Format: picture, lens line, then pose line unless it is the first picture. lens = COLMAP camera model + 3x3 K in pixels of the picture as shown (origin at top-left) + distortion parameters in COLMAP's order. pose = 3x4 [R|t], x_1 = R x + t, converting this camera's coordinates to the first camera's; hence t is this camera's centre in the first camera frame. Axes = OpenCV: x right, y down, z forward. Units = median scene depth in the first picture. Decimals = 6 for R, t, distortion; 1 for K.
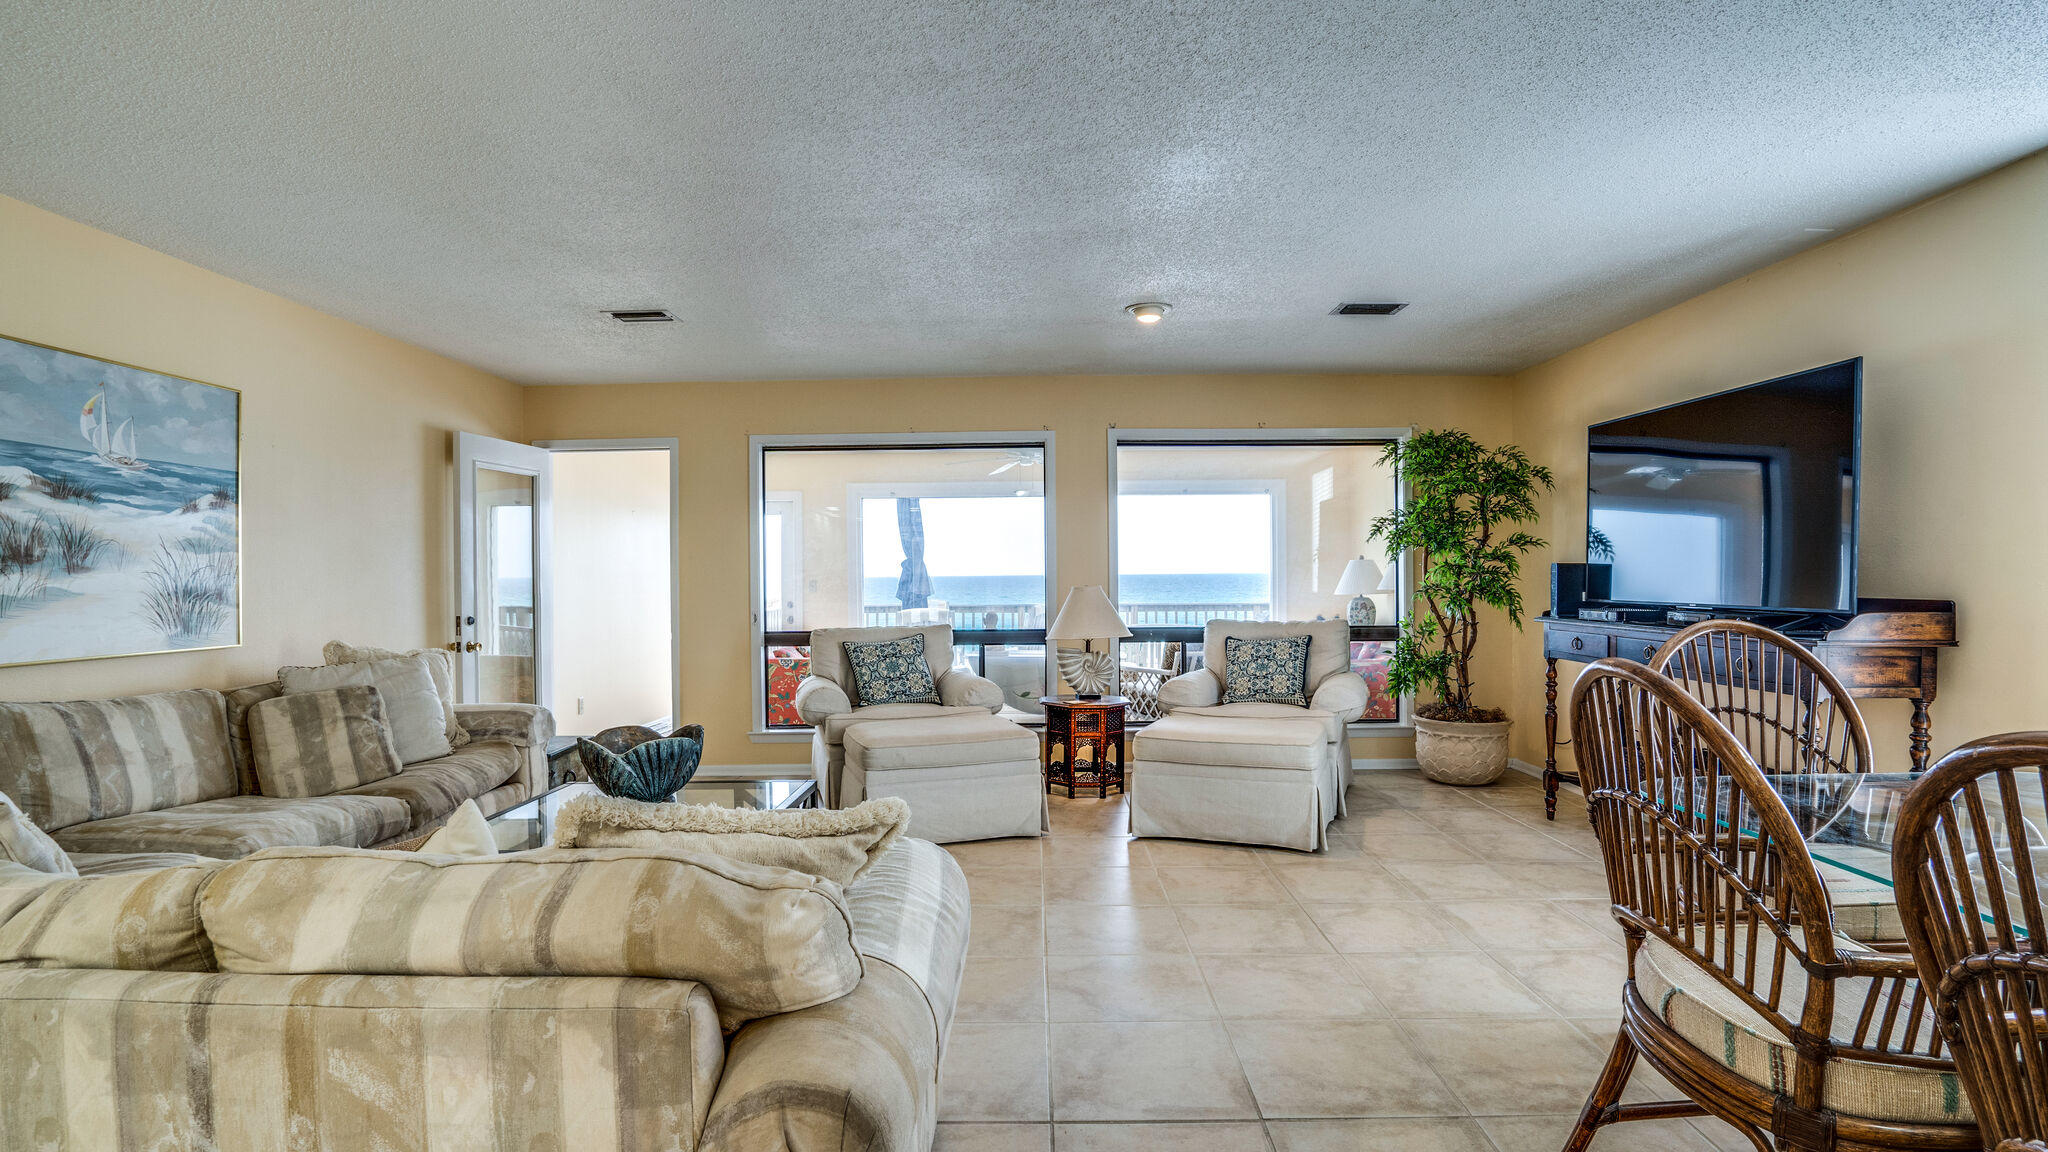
lens RADIAL K [[963.1, 0, 1017.9], [0, 963.1, 579.1], [0, 0, 1]] dist [-0.055233, 0.024098]
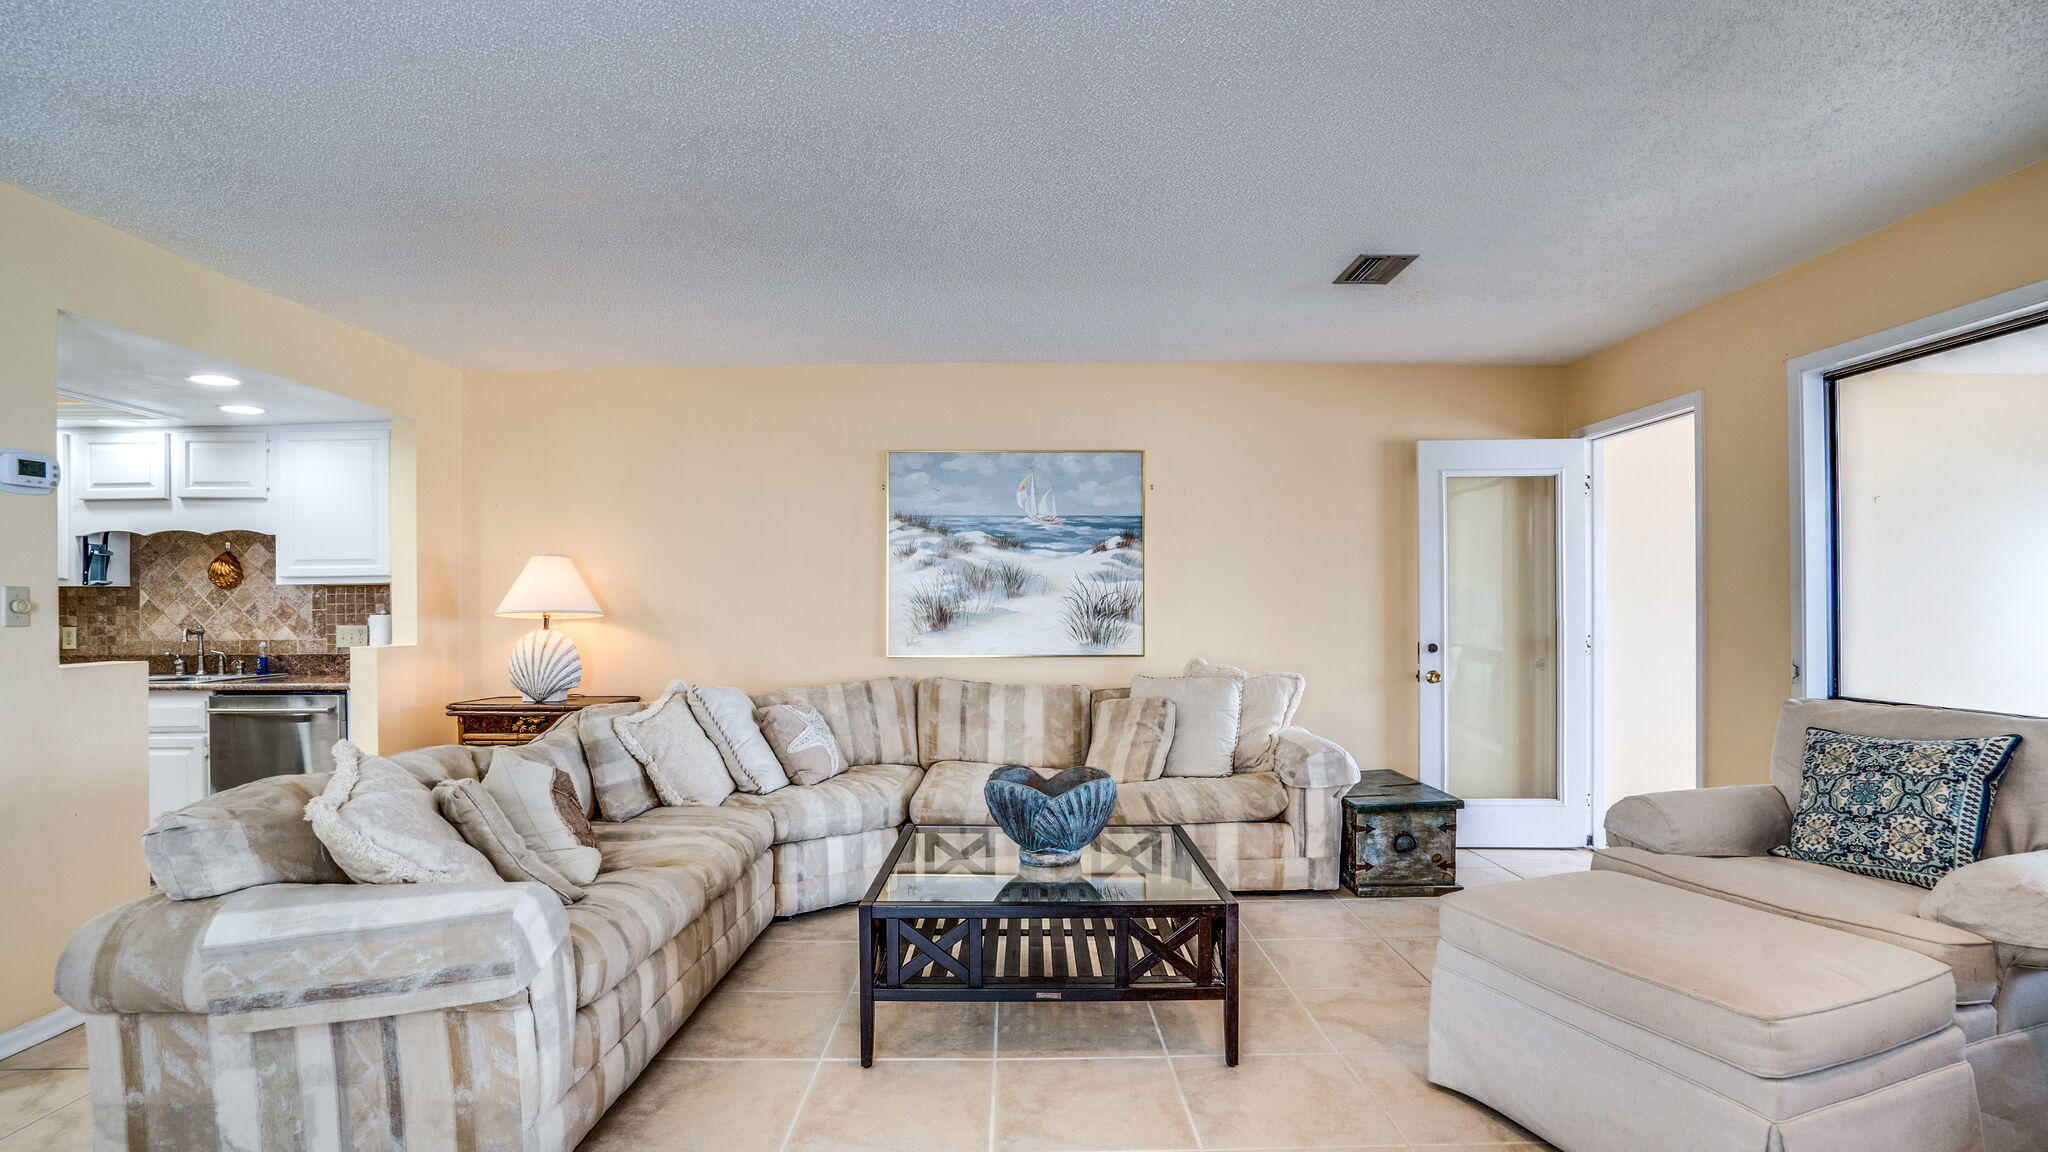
lens RADIAL K [[969.7, 0, 1020.5], [0, 969.7, 592.5], [0, 0, 1]] dist [-0.070436, 0.033402]
pose [[0.023198, -0.003705, -0.999724, 0.427061], [0.000168, 0.999993, -0.003702, -0.007486], [0.999731, -0.000082, 0.023198, 0.763362]]
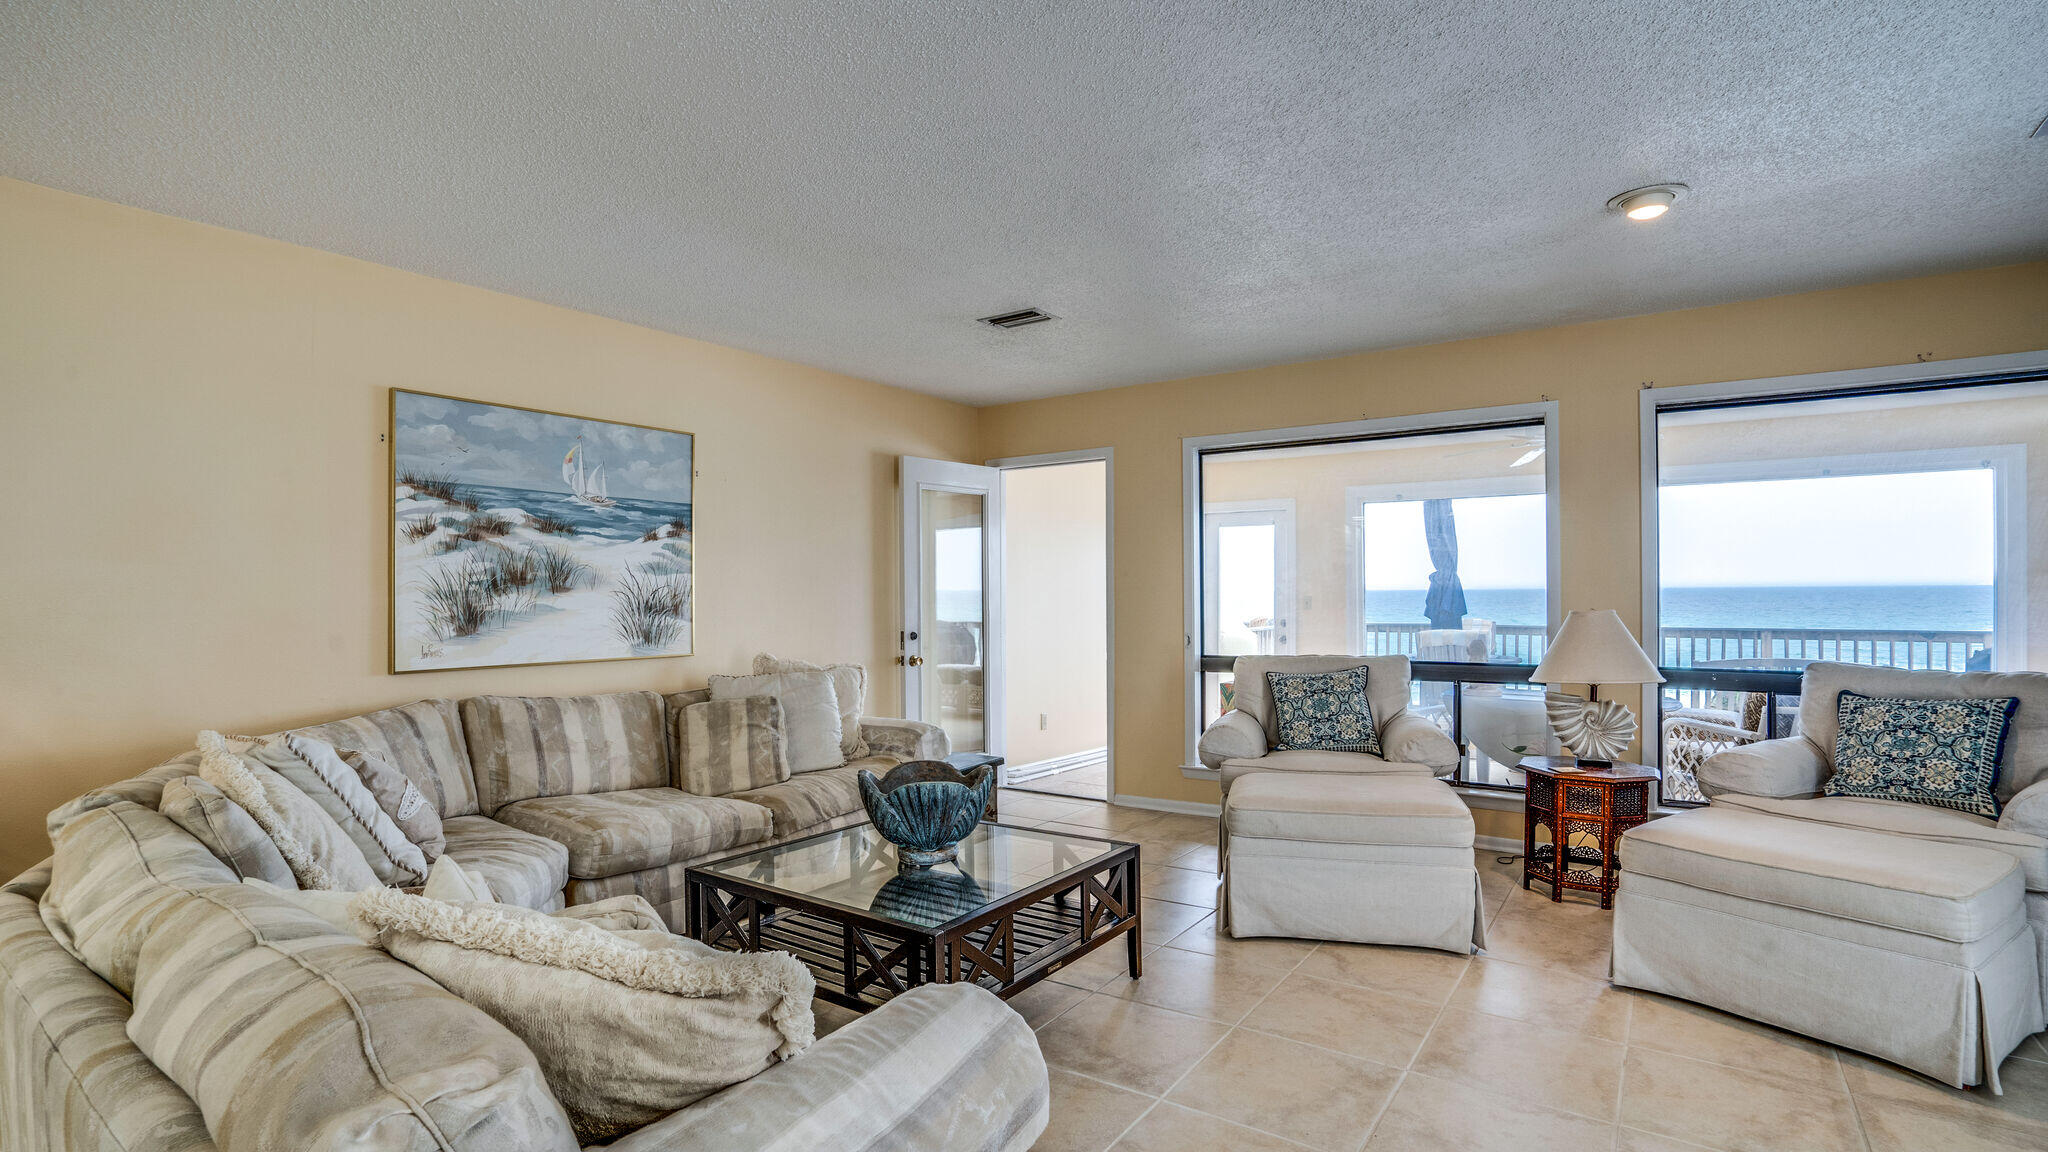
lens RADIAL K [[969.7, 0, 1020.5], [0, 969.7, 592.5], [0, 0, 1]] dist [-0.070436, 0.033402]
pose [[0.828152, 0.002713, -0.560497, 0.157061], [-0.002162, 0.999996, 0.001645, -0.007826], [0.560500, -0.000150, 0.828155, 0.233230]]
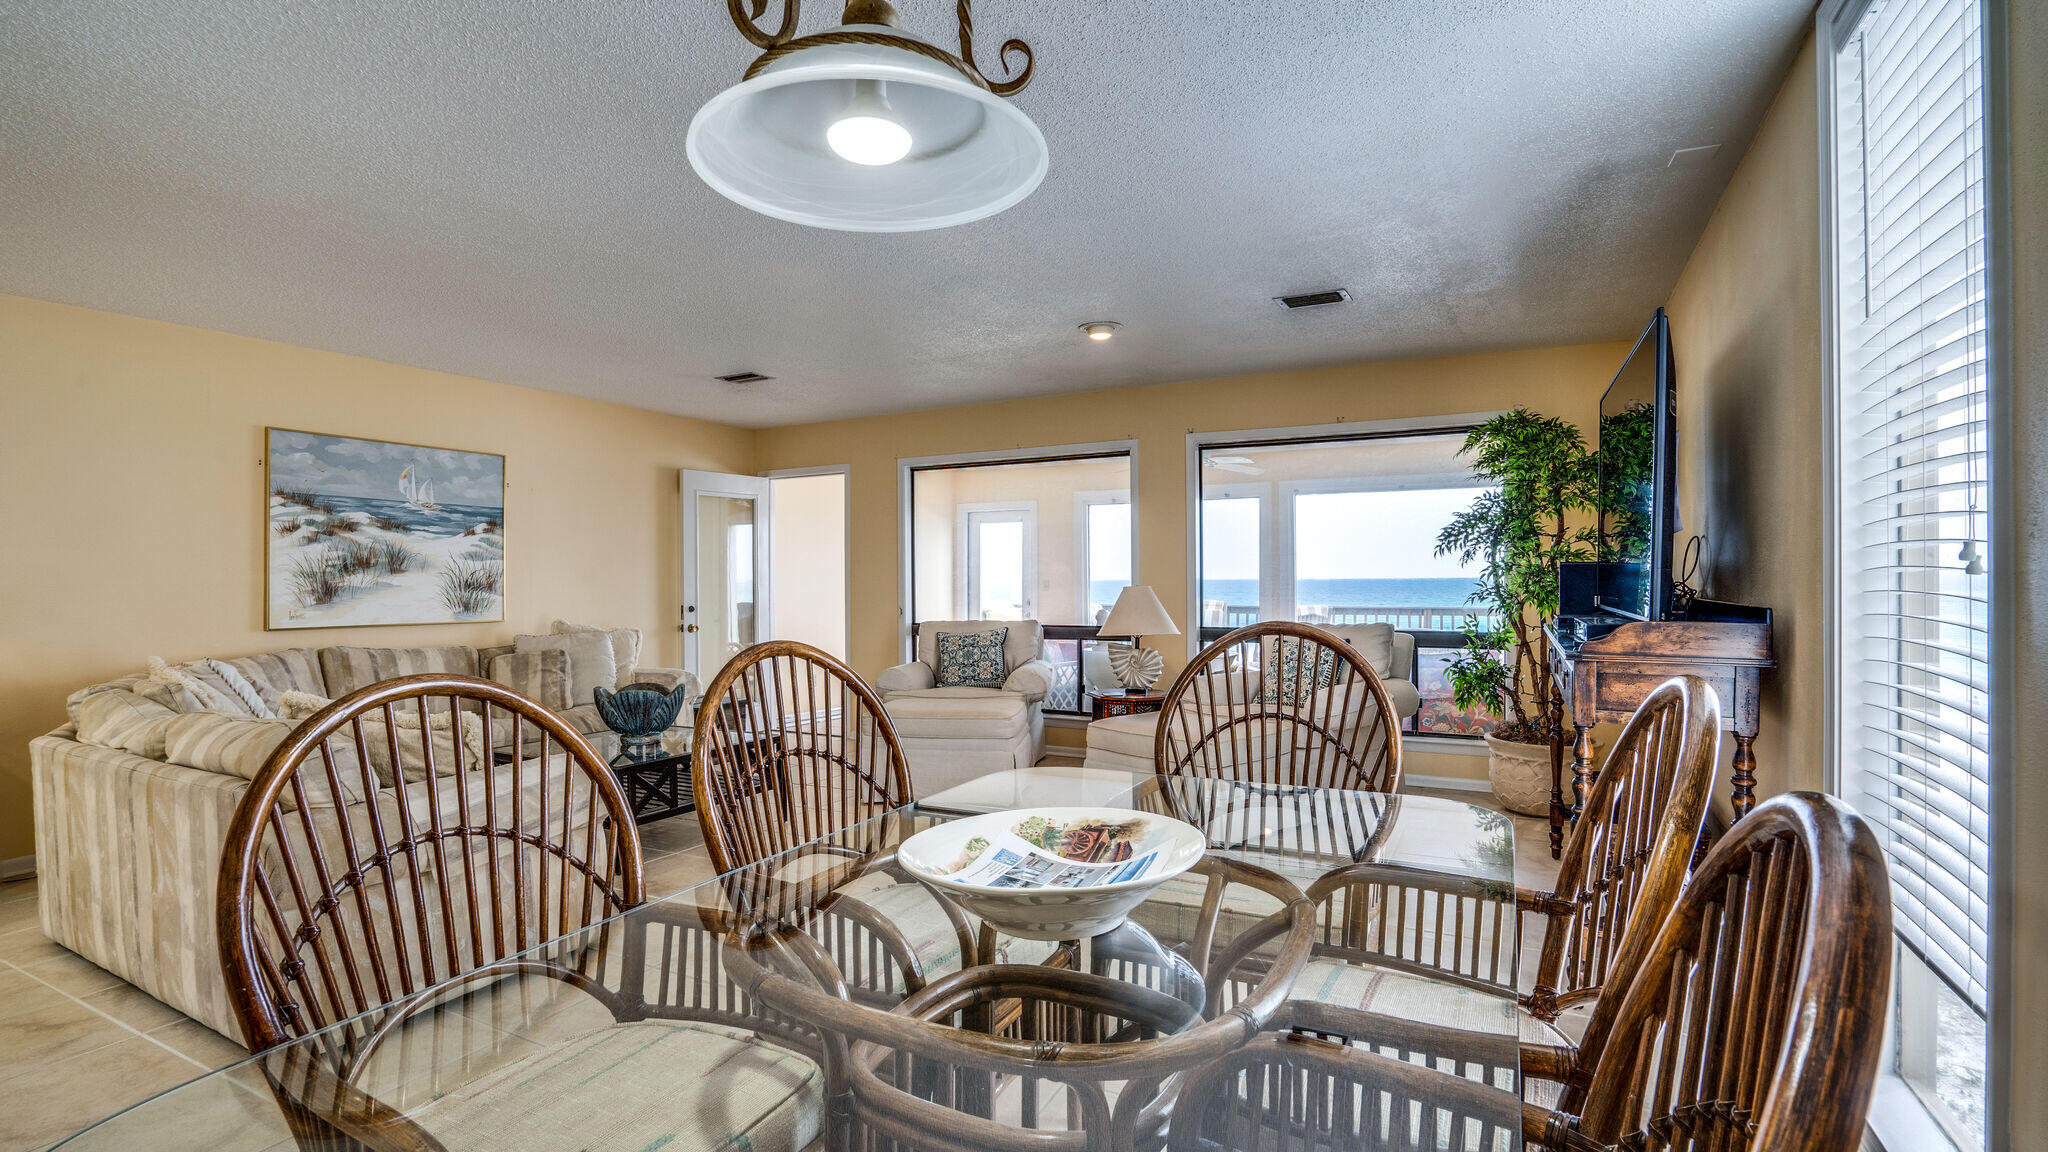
lens RADIAL K [[963.1, 0, 1017.9], [0, 963.1, 579.1], [0, 0, 1]] dist [-0.055233, 0.024098]
pose [[0.887306, 0.002177, -0.461176, 0.605340], [-0.002954, 0.999995, -0.000963, 0.001468], [0.461172, 0.002217, 0.887308, 0.003947]]
